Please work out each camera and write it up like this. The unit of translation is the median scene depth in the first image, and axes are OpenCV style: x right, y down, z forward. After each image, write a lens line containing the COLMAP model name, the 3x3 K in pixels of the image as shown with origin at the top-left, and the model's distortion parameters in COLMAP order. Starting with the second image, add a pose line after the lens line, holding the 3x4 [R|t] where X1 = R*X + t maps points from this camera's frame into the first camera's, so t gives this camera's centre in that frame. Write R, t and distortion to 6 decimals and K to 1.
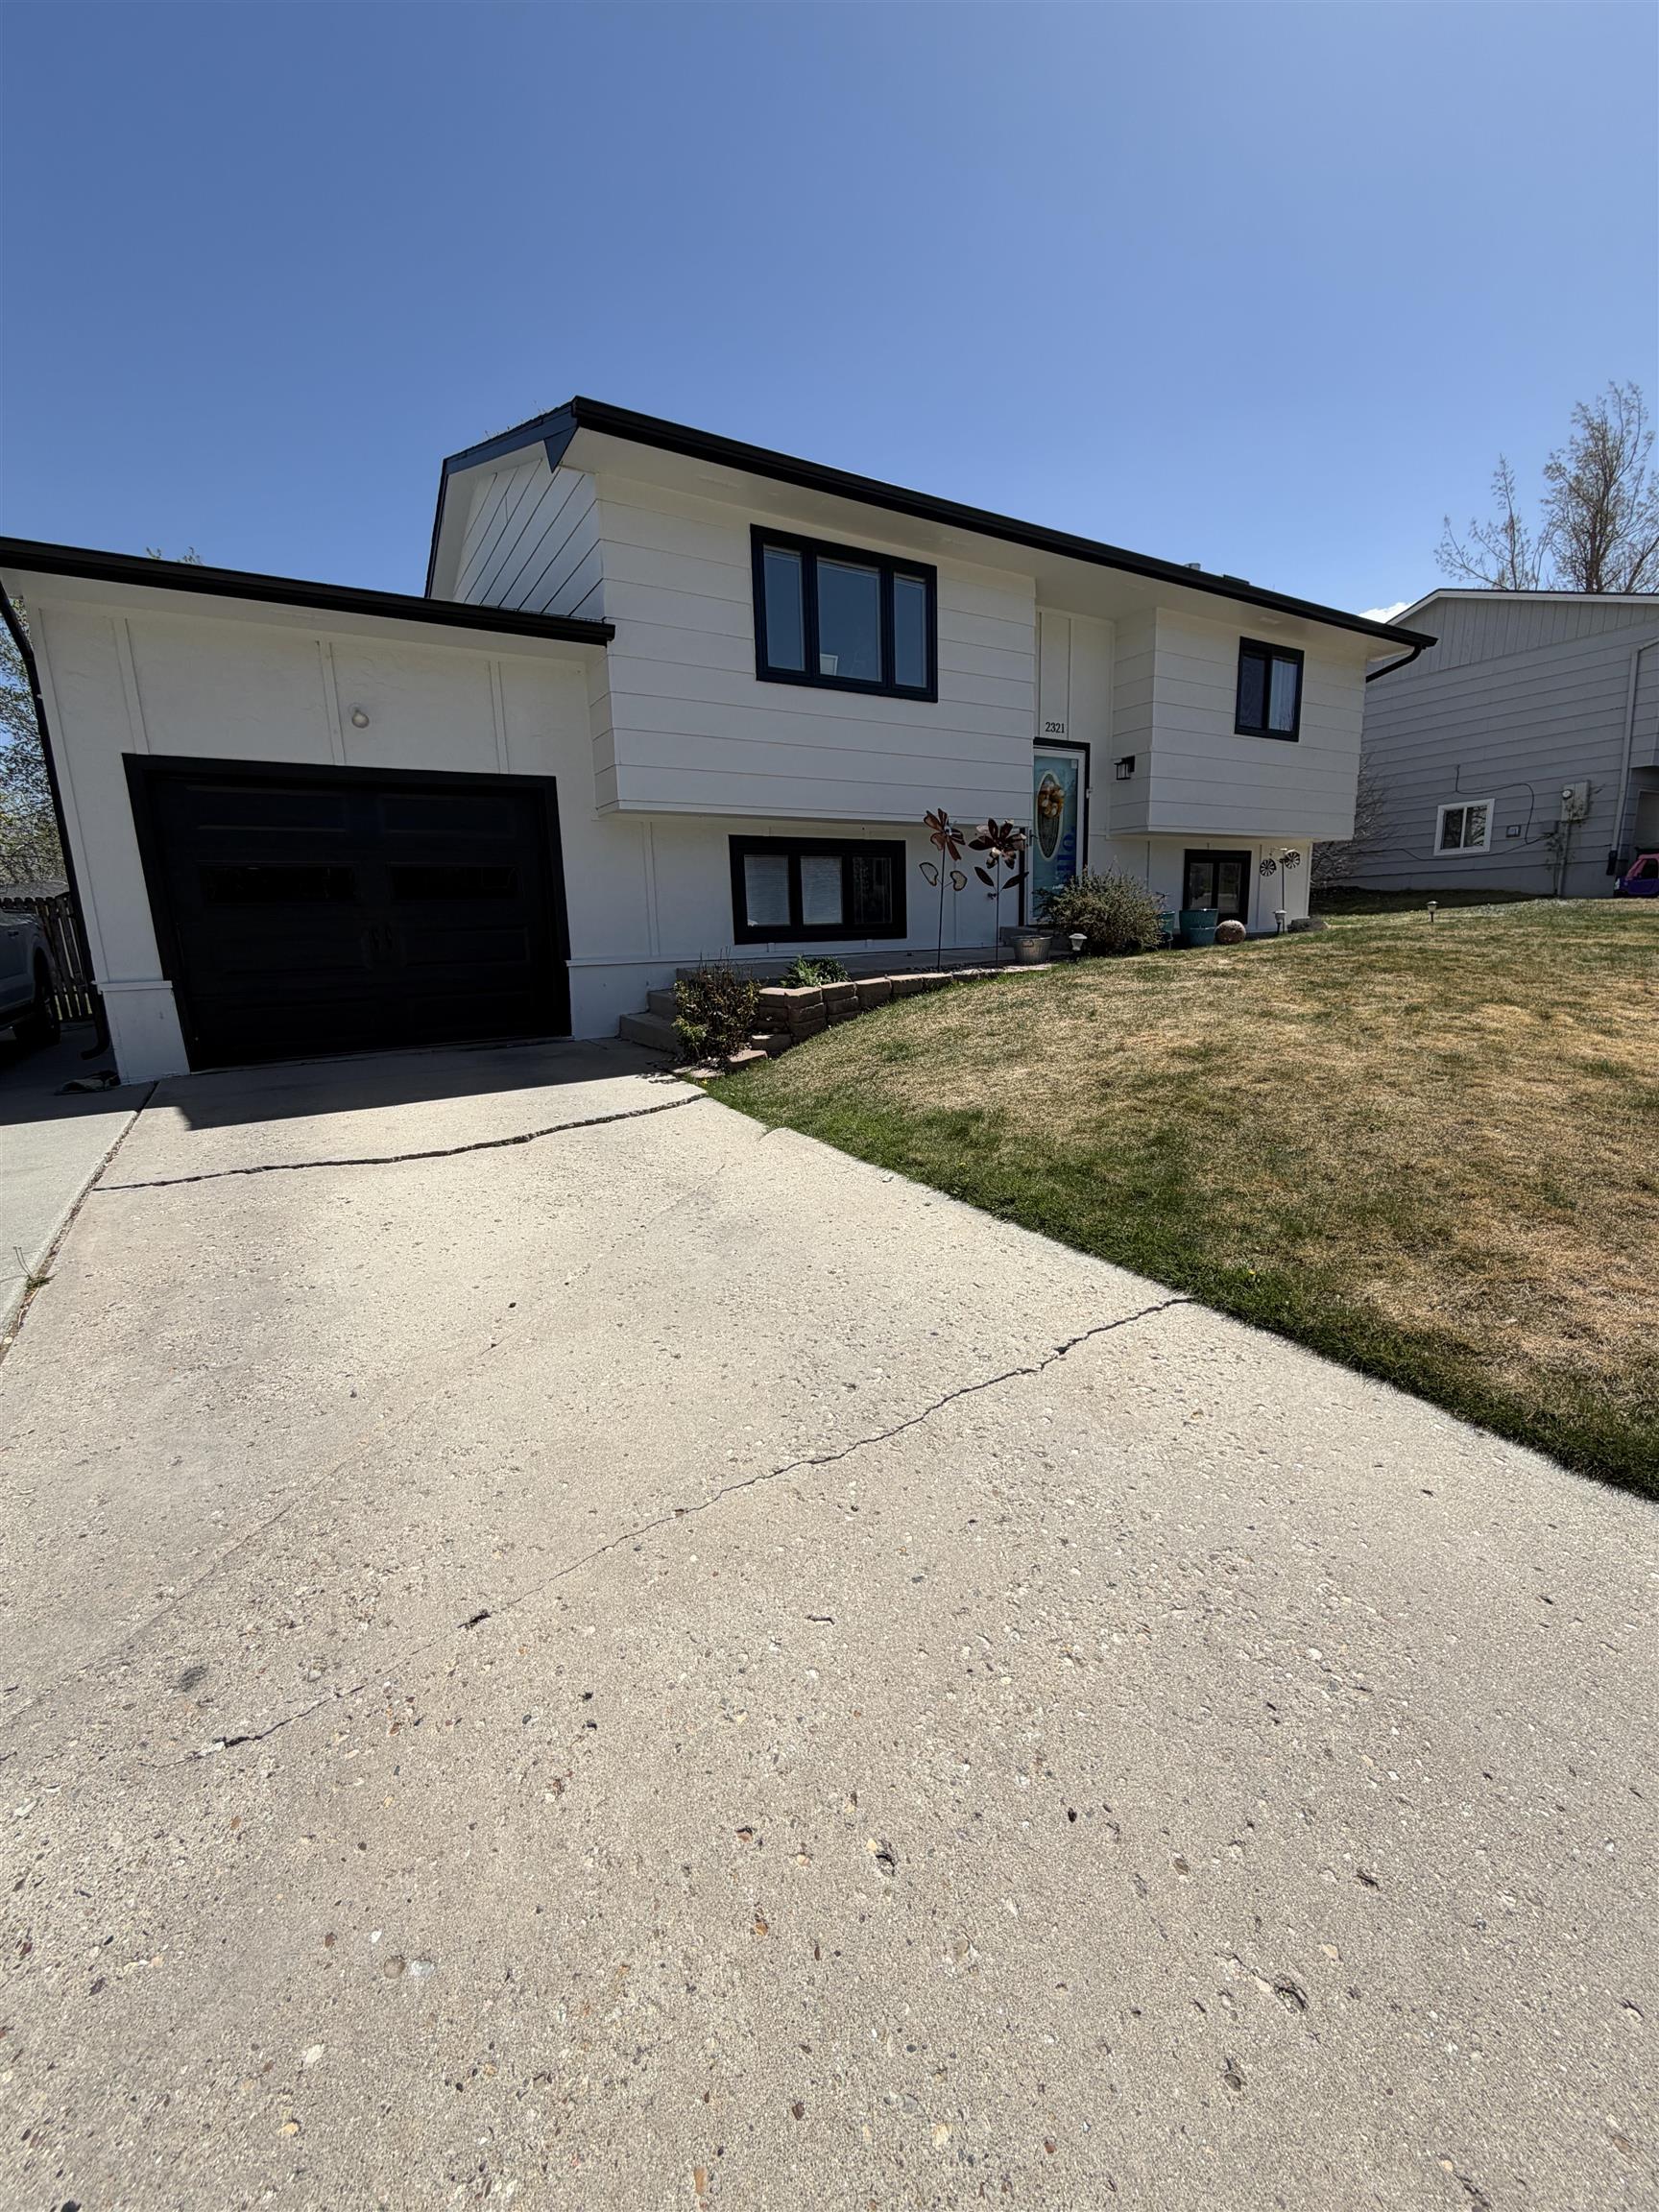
lens RADIAL K [[886.0, 0, 827.9], [0, 886.0, 1107.4], [0, 0, 1]] dist [-0.002301, 0.000378]
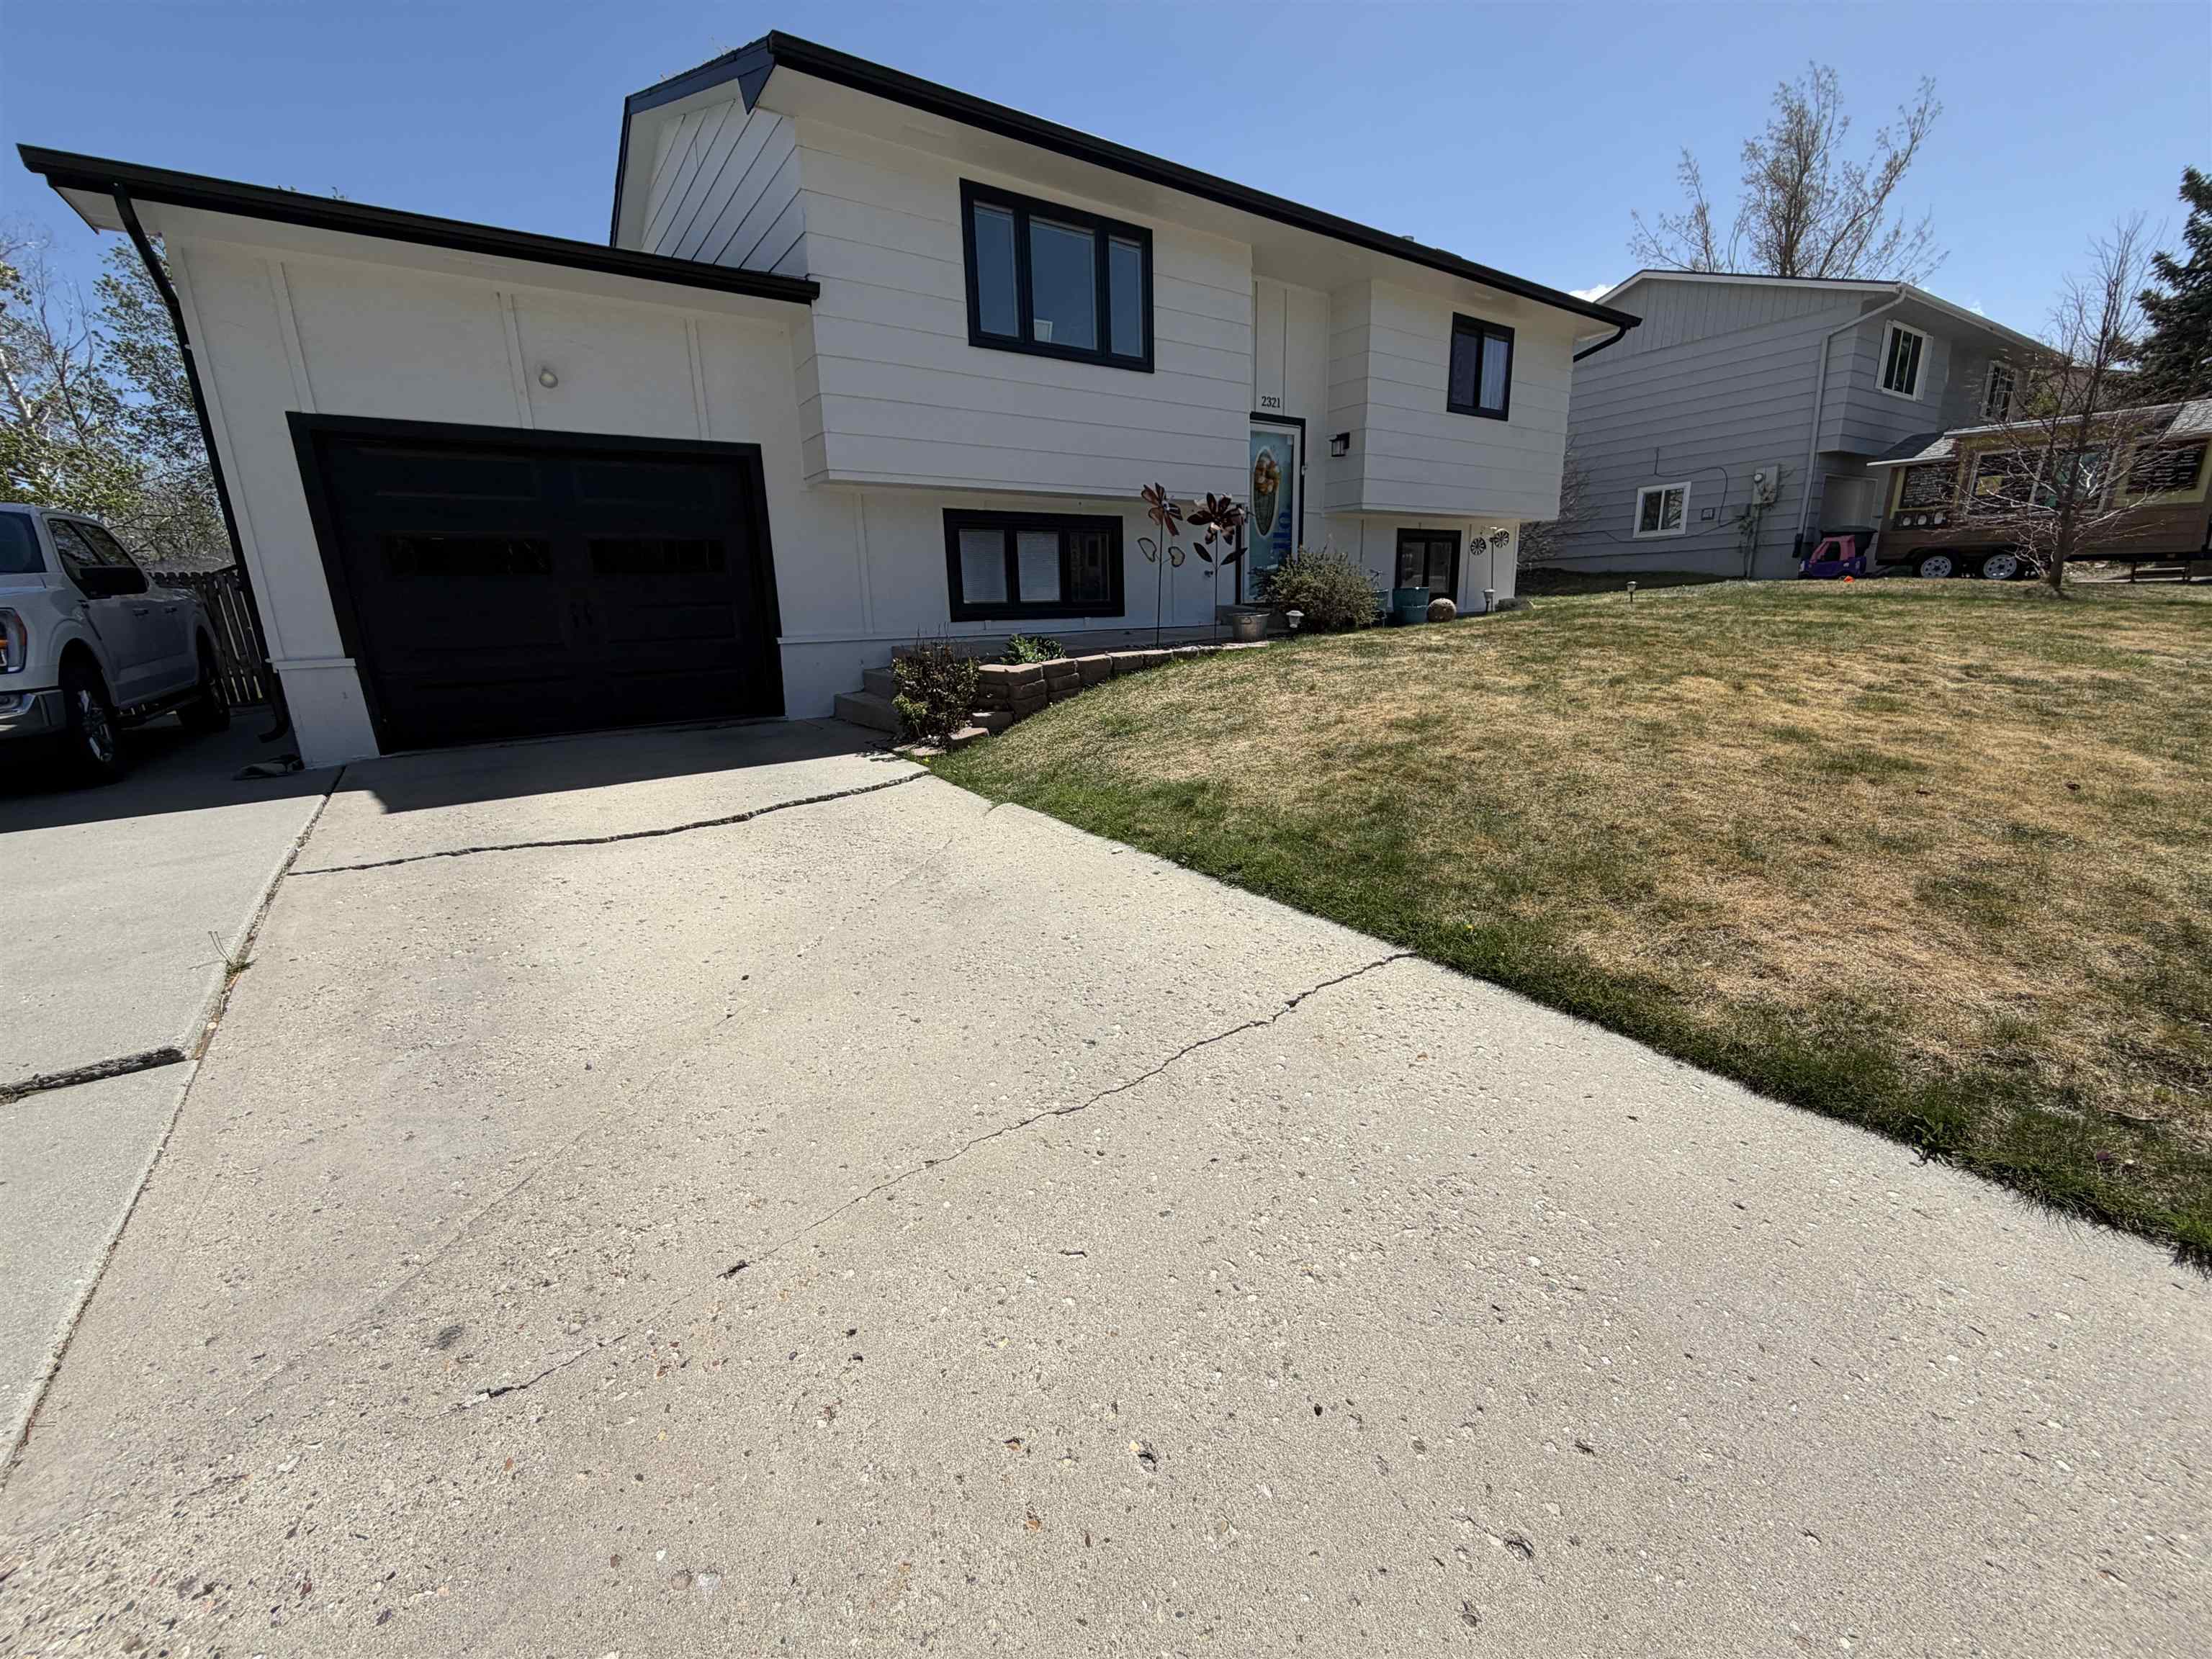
lens RADIAL K [[886.0, 0, 1098.5], [0, 886.0, 839.3], [0, 0, 1]] dist [-0.002301, 0.000378]
pose [[0.997938, -0.014975, 0.062410, -0.009929], [0.011691, 0.998544, 0.052658, 0.009905], [-0.063108, -0.051819, 0.996660, -0.004108]]
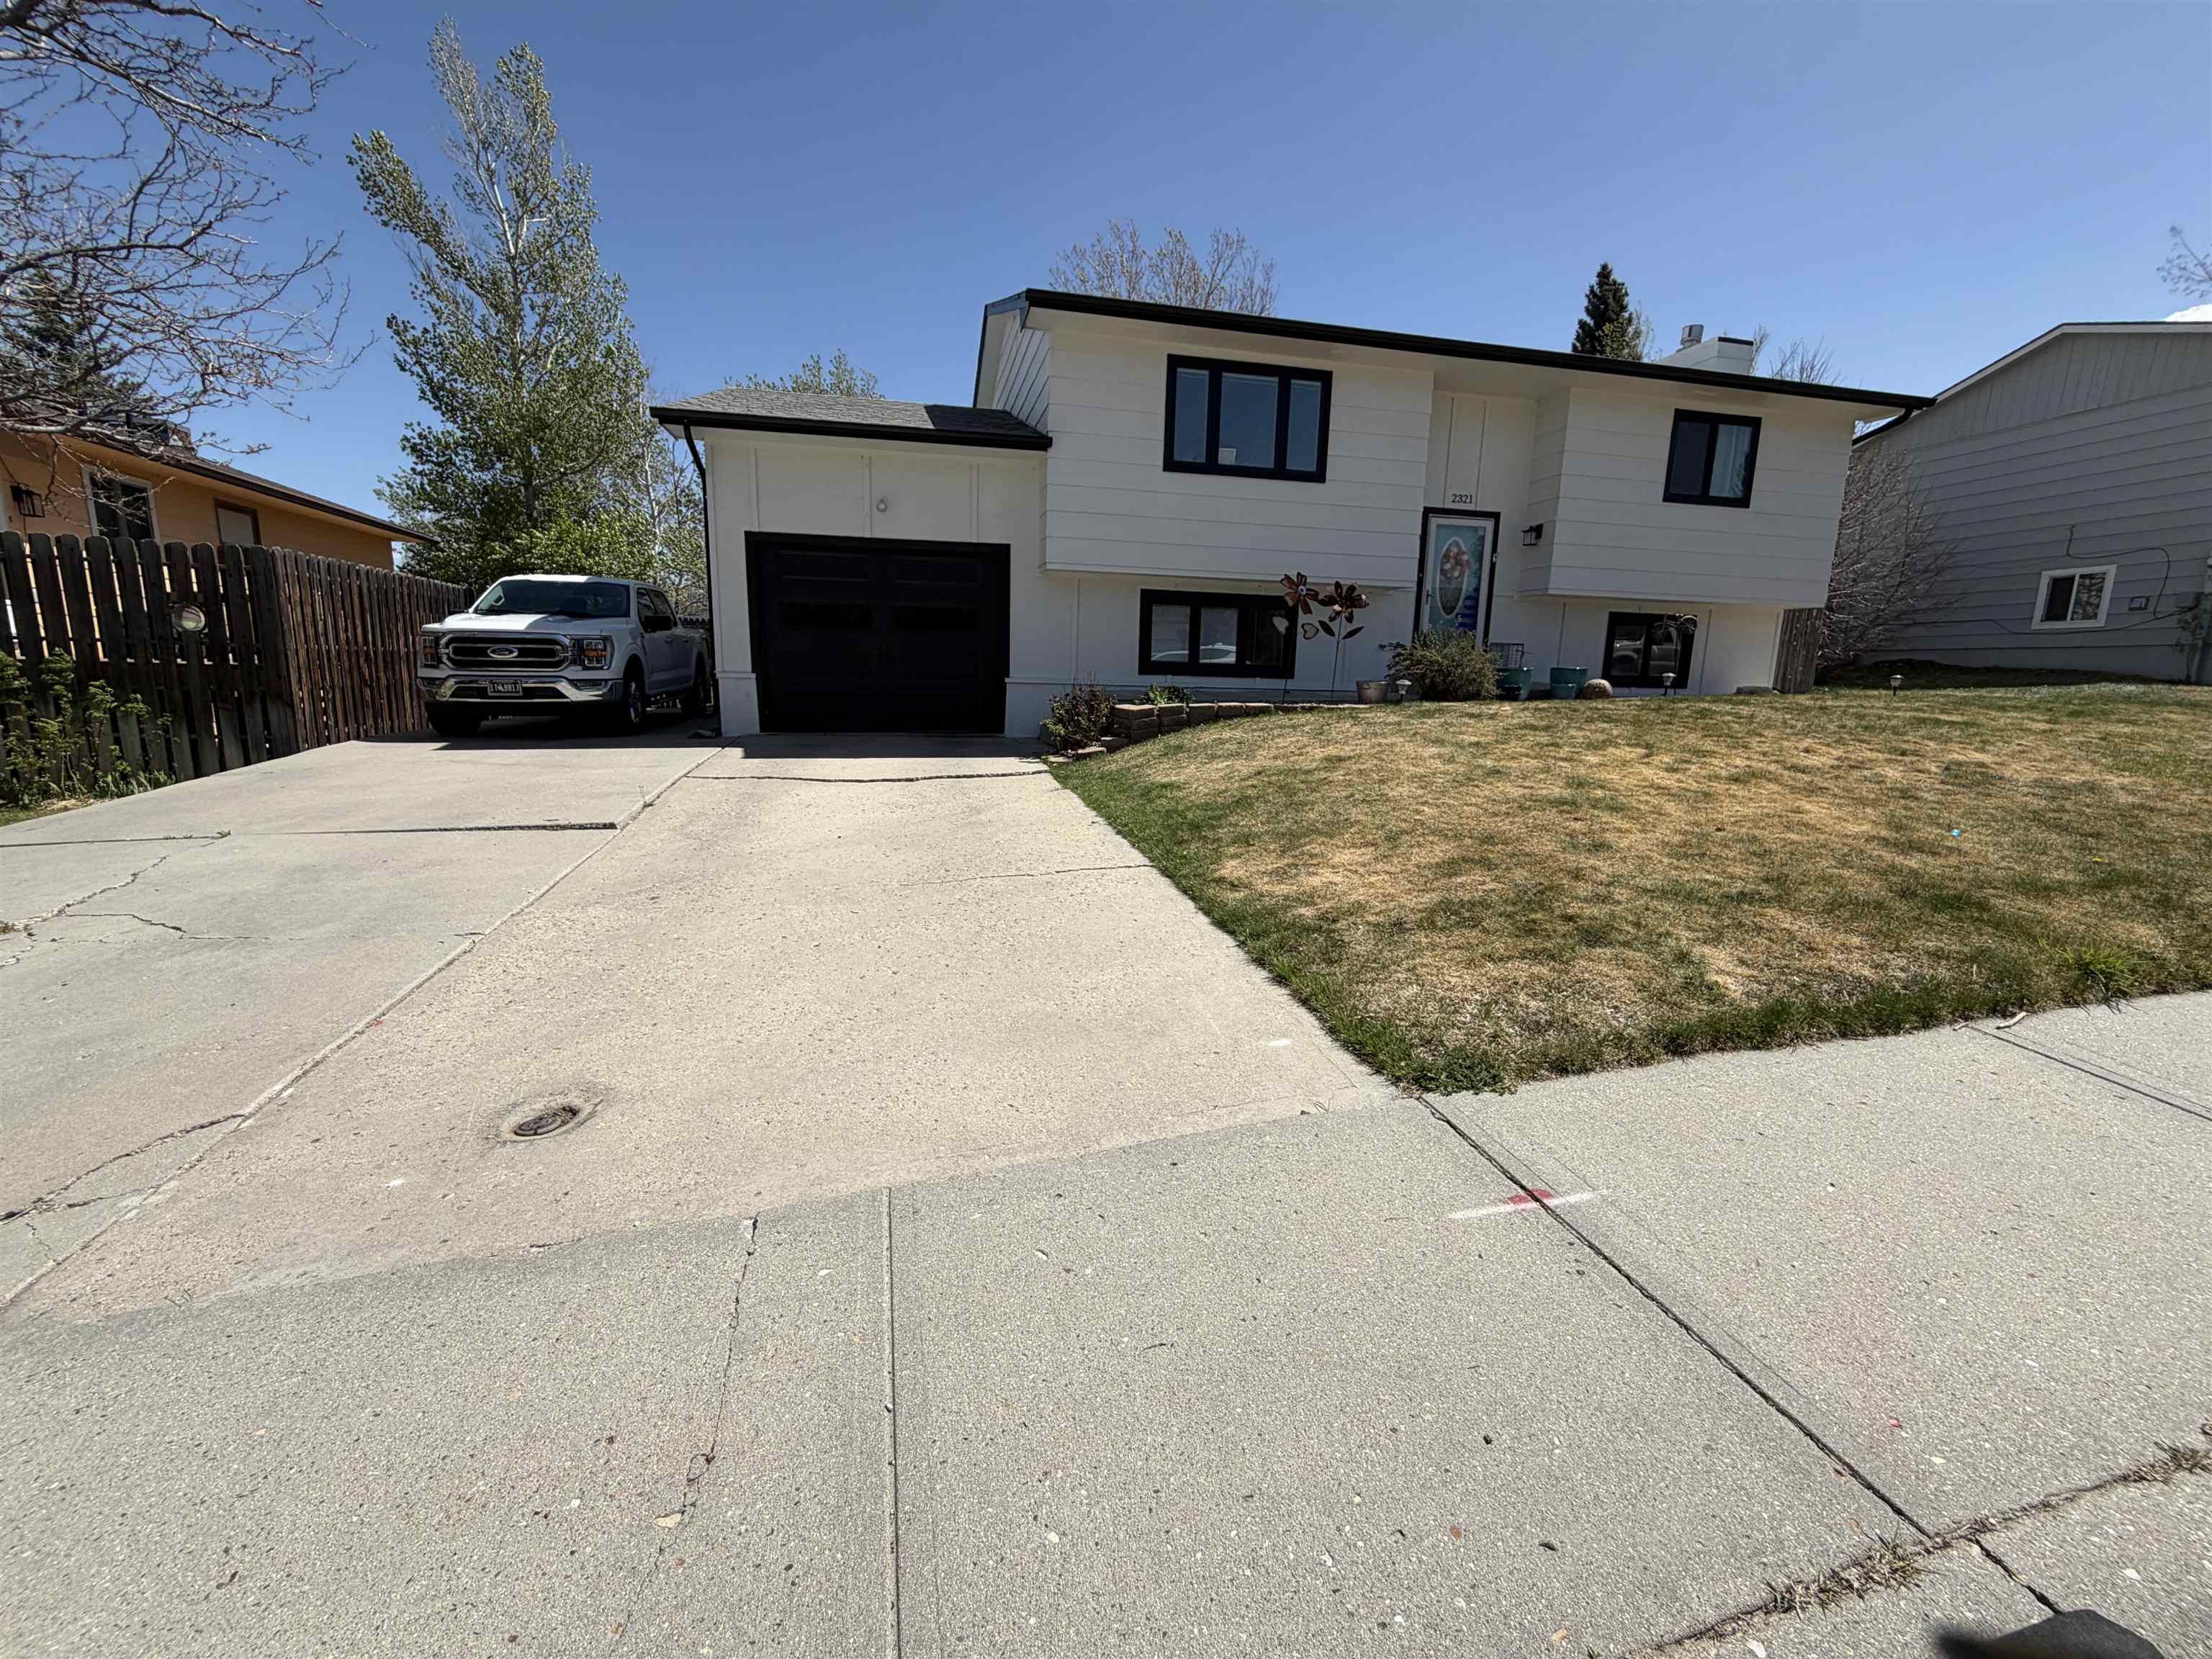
lens RADIAL K [[886.0, 0, 1092.1], [0, 886.0, 841.1], [0, 0, 1]] dist [-0.002301, 0.000378]
pose [[0.941918, 0.114162, -0.315844, 0.365205], [-0.118342, 0.992955, 0.005984, 0.075146], [0.314302, 0.031741, 0.948792, -0.307942]]
